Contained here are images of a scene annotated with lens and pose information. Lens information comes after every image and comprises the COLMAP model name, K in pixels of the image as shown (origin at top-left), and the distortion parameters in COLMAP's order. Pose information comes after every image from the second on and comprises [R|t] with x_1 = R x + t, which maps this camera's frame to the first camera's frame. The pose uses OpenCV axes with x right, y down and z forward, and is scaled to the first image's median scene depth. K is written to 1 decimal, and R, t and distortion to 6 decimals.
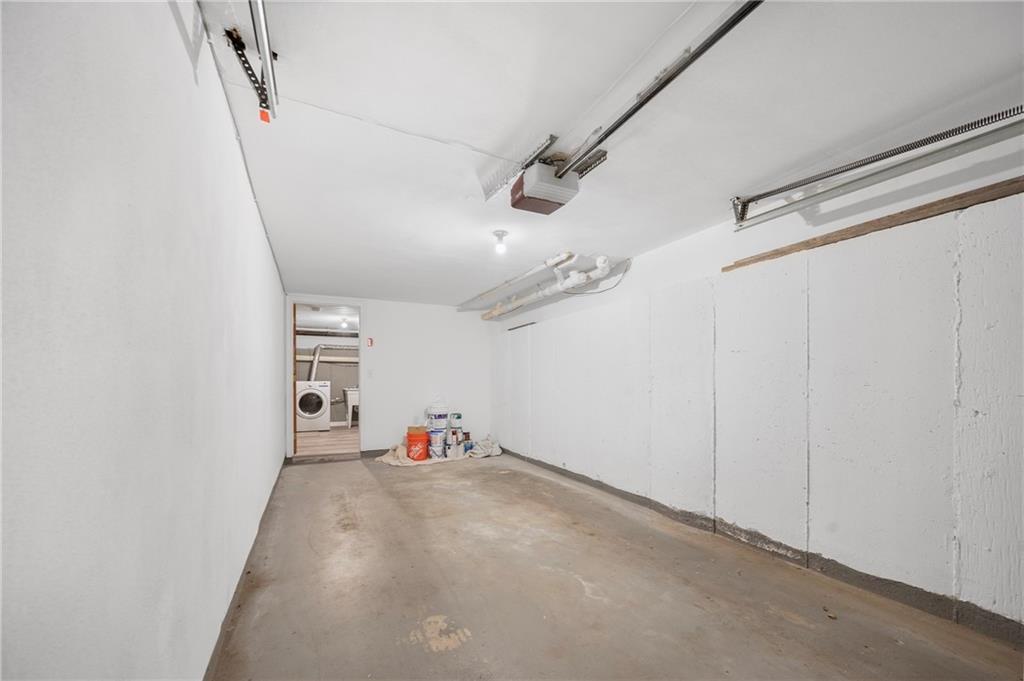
lens RADIAL K [[417.7, 0, 513.2], [0, 417.7, 379.6], [0, 0, 1]] dist [-0.002384, 0.000116]
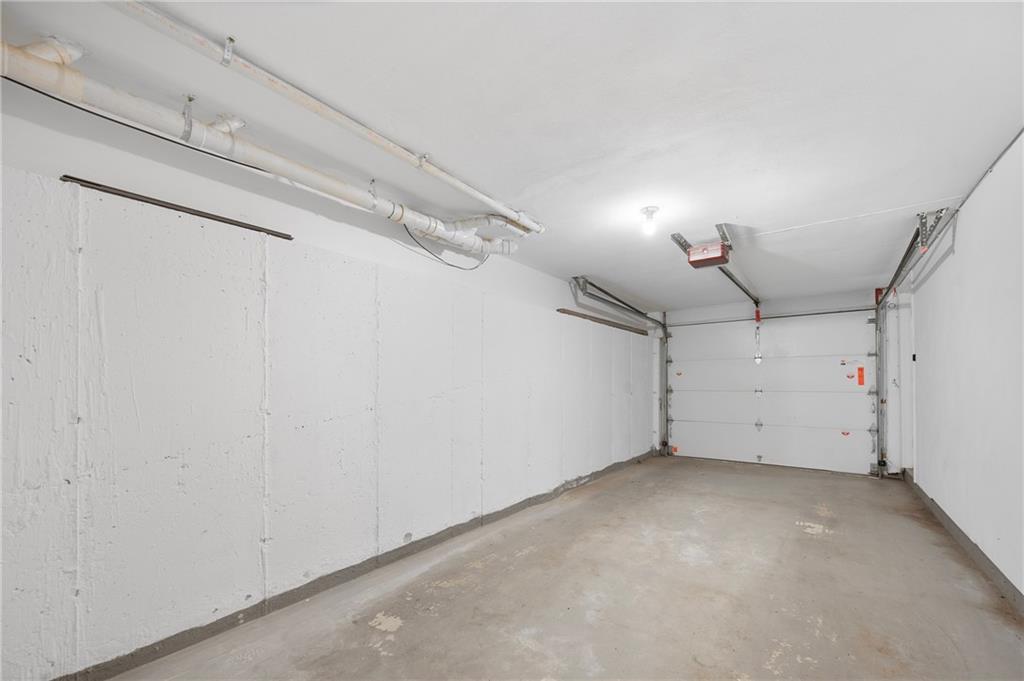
lens RADIAL K [[417.7, 0, 513.2], [0, 417.7, 379.6], [0, 0, 1]] dist [-0.002384, 0.000116]
pose [[-0.467830, 0.014846, 0.883694, -0.513069], [-0.002368, 0.999834, -0.018051, 0.002409], [-0.883815, -0.010538, -0.467717, 1.314297]]
